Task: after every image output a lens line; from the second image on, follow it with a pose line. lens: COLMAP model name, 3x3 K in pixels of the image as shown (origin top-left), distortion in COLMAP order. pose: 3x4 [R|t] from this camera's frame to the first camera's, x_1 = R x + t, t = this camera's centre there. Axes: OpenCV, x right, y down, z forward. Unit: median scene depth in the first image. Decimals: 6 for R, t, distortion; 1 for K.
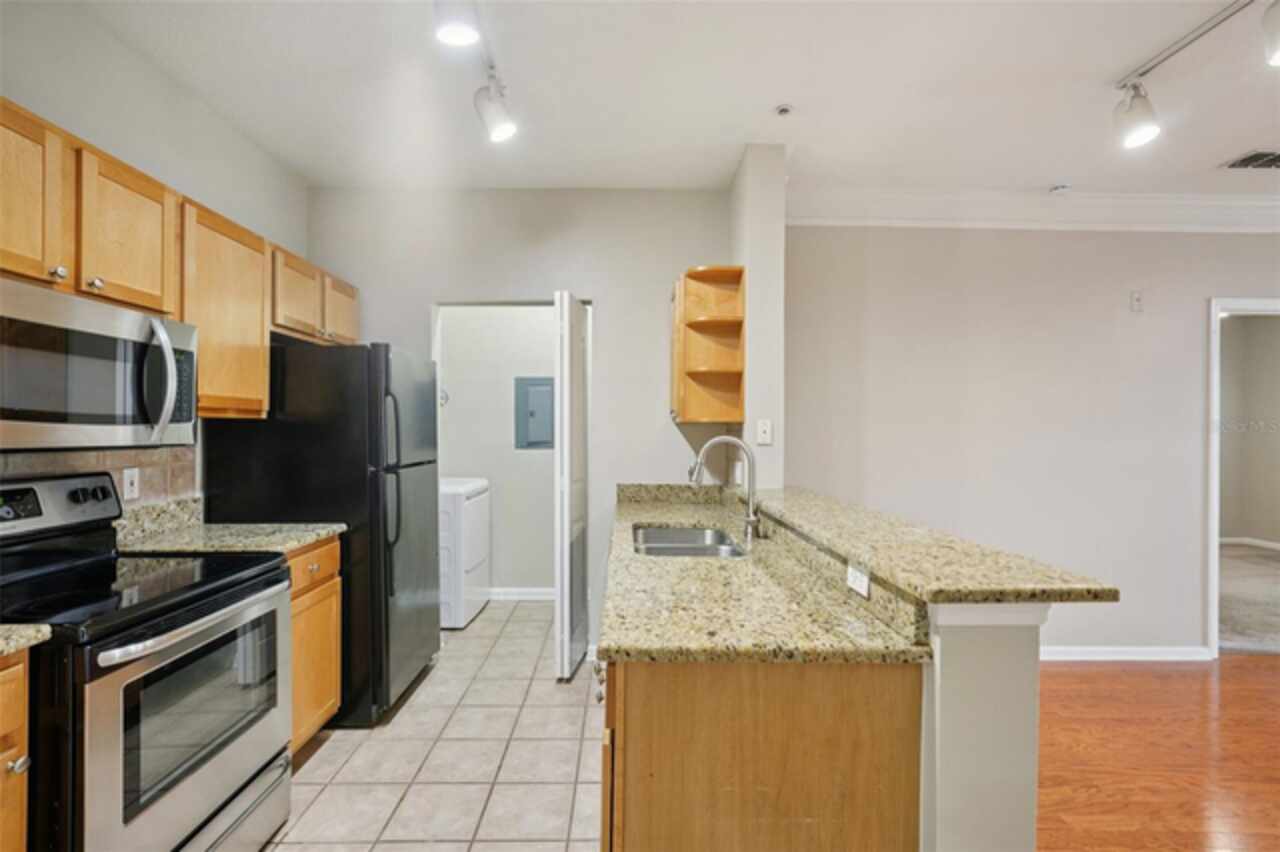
lens RADIAL K [[587.0, 0, 636.4], [0, 587.0, 429.4], [0, 0, 1]] dist [0.001079, 0.000699]
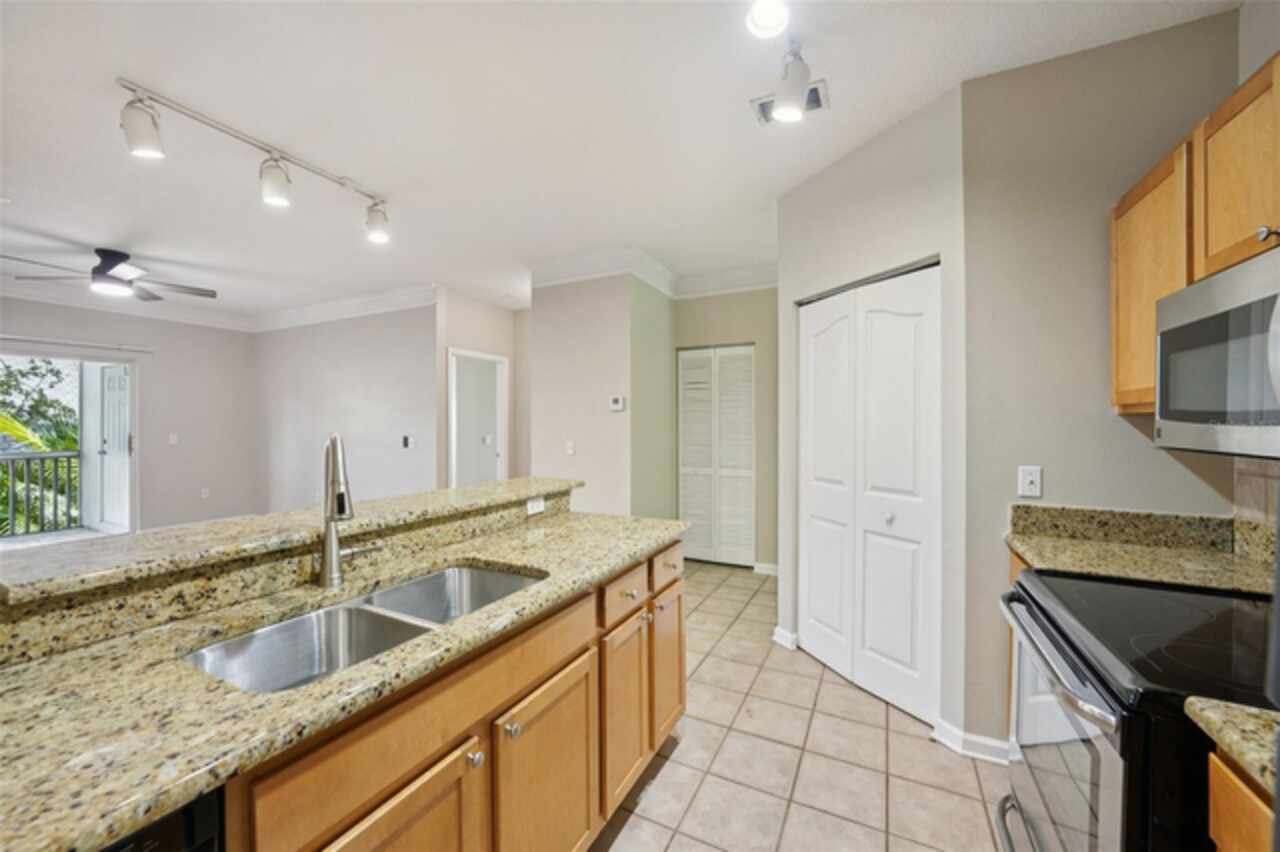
lens RADIAL K [[494.7, 0, 629.3], [0, 494.7, 422.6], [0, 0, 1]] dist [-0.019203, 0.006273]
pose [[-0.876247, -0.008648, 0.481784, -0.364322], [-0.010114, 0.999949, -0.000445, -0.002350], [-0.481755, -0.005263, -0.876290, 1.330538]]
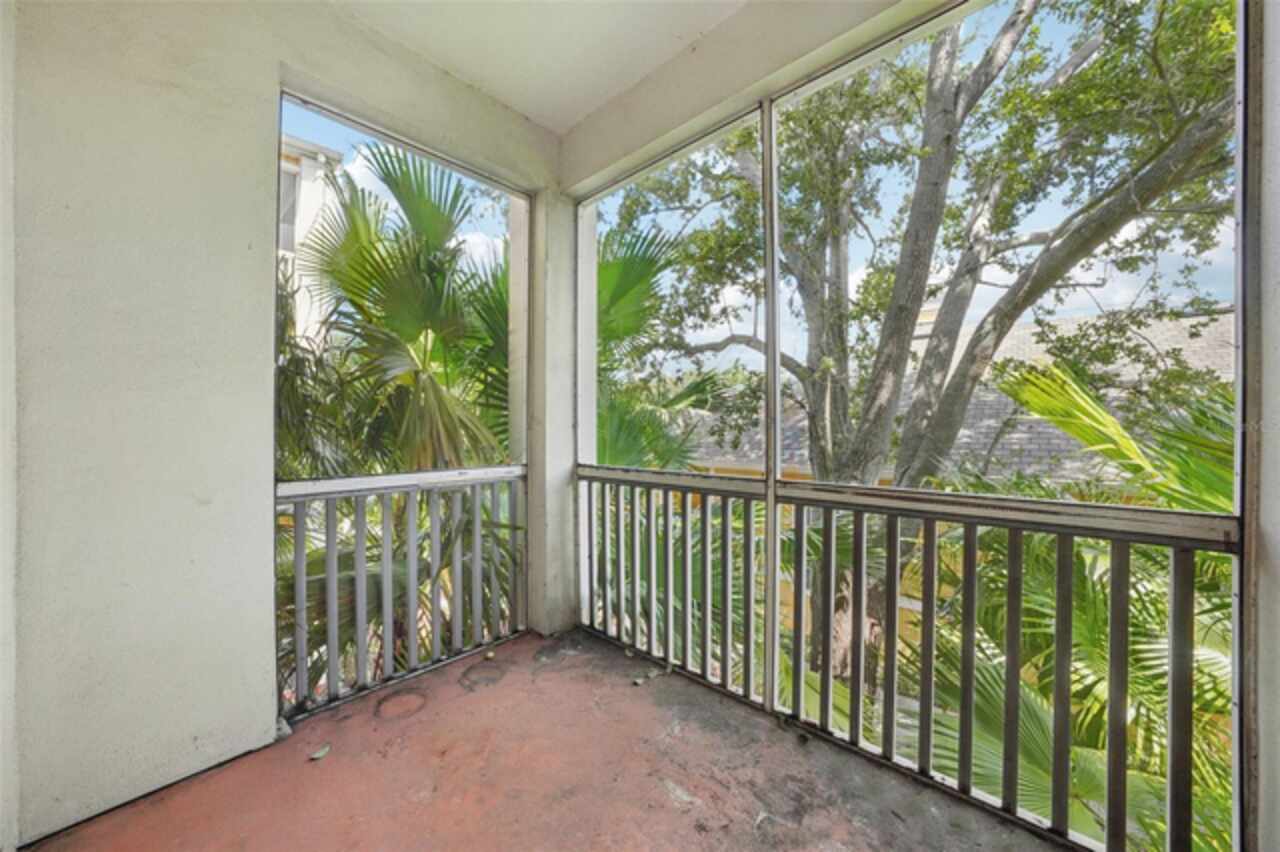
lens RADIAL K [[447.2, 0, 634.9], [0, 447.2, 429.8], [0, 0, 1]] dist [0.000529, 0.000113]
pose [[0.671854, -0.004245, 0.740672, 3.077397], [0.002664, 0.999991, 0.003314, 0.097890], [-0.740679, -0.000253, 0.671859, 0.531770]]
